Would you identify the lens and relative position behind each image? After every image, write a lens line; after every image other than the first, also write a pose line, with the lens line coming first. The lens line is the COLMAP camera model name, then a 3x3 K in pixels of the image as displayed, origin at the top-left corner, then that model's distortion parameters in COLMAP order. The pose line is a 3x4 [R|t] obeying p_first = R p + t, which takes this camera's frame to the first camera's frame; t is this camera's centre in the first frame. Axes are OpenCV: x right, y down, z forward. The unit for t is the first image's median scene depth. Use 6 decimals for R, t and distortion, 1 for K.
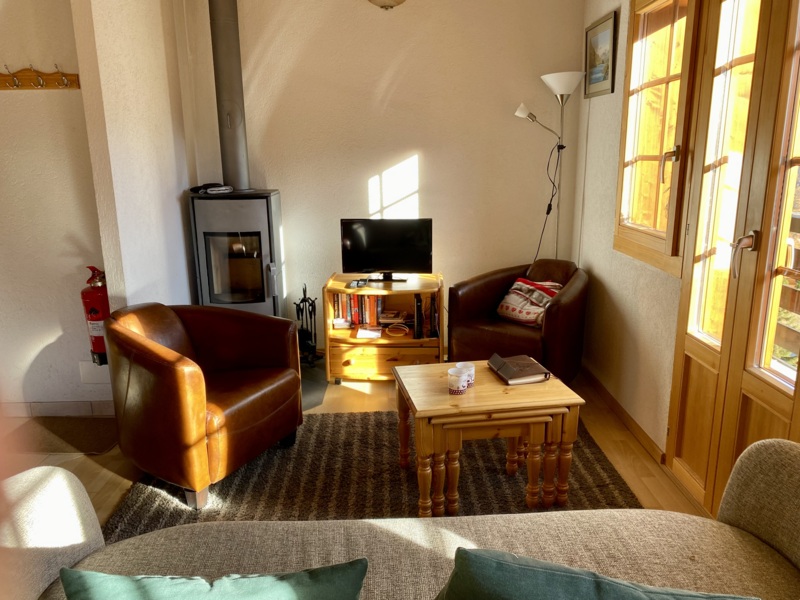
lens RADIAL K [[602.1, 0, 400.0], [0, 602.1, 300.0], [0, 0, 1]] dist [-0.002071, -0.001894]
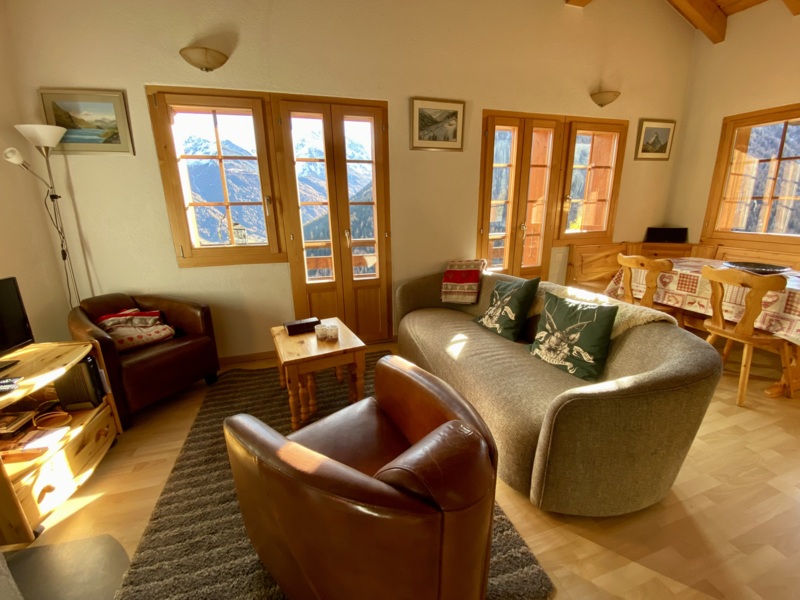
lens RADIAL K [[320.3, 0, 404.5], [0, 320.3, 293.9], [0, 0, 1]] dist [-0.022103, -0.000327]
pose [[-0.262500, -0.234104, 0.936103, -0.476276], [0.242355, 0.923031, 0.298796, -0.115001], [-0.934001, 0.305303, -0.185559, 0.605747]]
